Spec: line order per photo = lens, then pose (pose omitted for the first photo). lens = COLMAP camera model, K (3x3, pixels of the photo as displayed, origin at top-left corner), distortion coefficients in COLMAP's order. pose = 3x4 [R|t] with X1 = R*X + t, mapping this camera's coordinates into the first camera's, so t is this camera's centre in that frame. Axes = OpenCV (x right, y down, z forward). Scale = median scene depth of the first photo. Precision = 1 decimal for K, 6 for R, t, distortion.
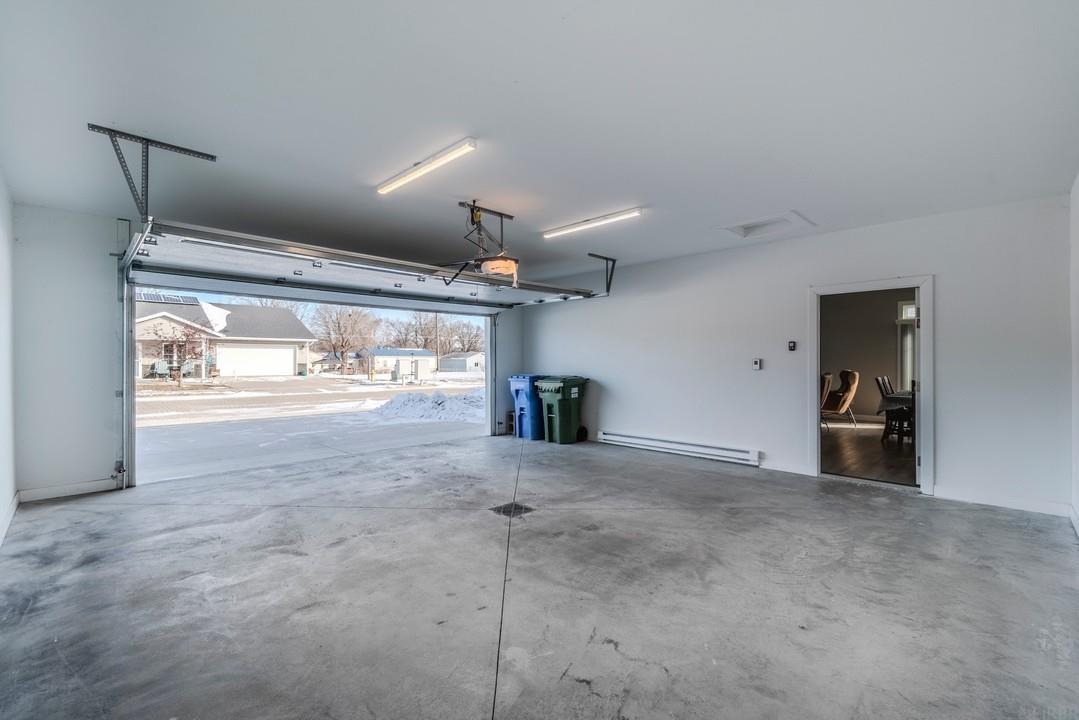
lens RADIAL K [[466.6, 0, 536.6], [0, 466.6, 352.5], [0, 0, 1]] dist [-0.004339, -0.000529]
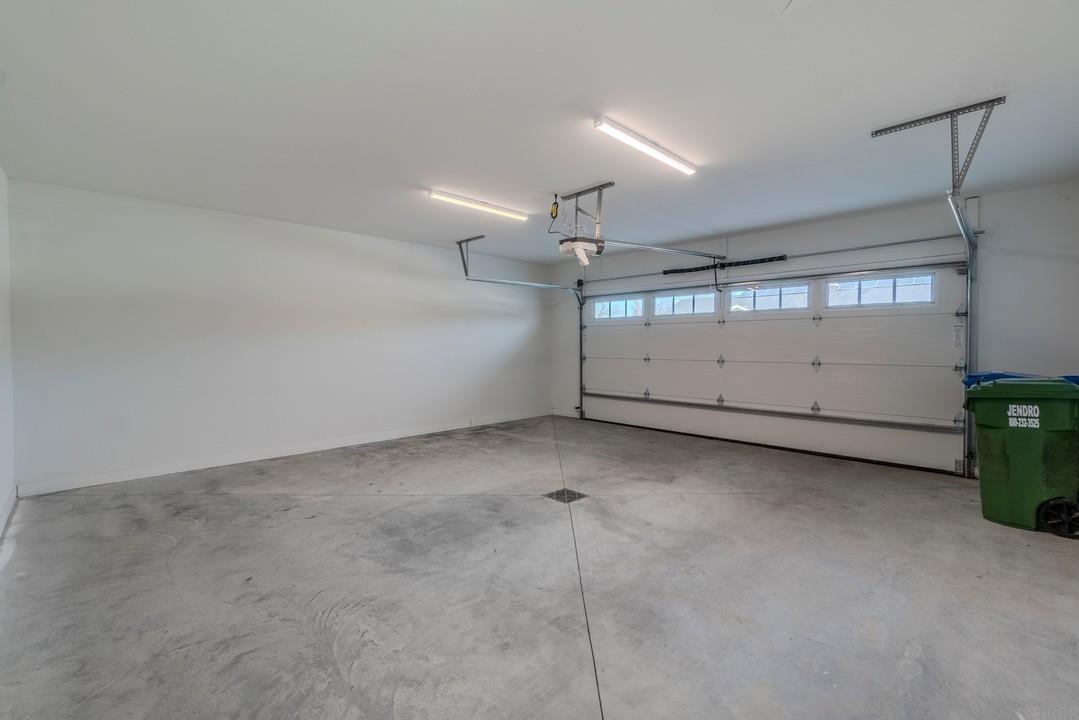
lens RADIAL K [[466.6, 0, 536.6], [0, 466.6, 352.5], [0, 0, 1]] dist [-0.004339, -0.000529]
pose [[-0.004542, 0.019073, -0.999808, 1.177655], [0.018663, 0.999646, 0.018985, 0.014779], [0.999816, -0.018573, -0.004897, 1.190847]]
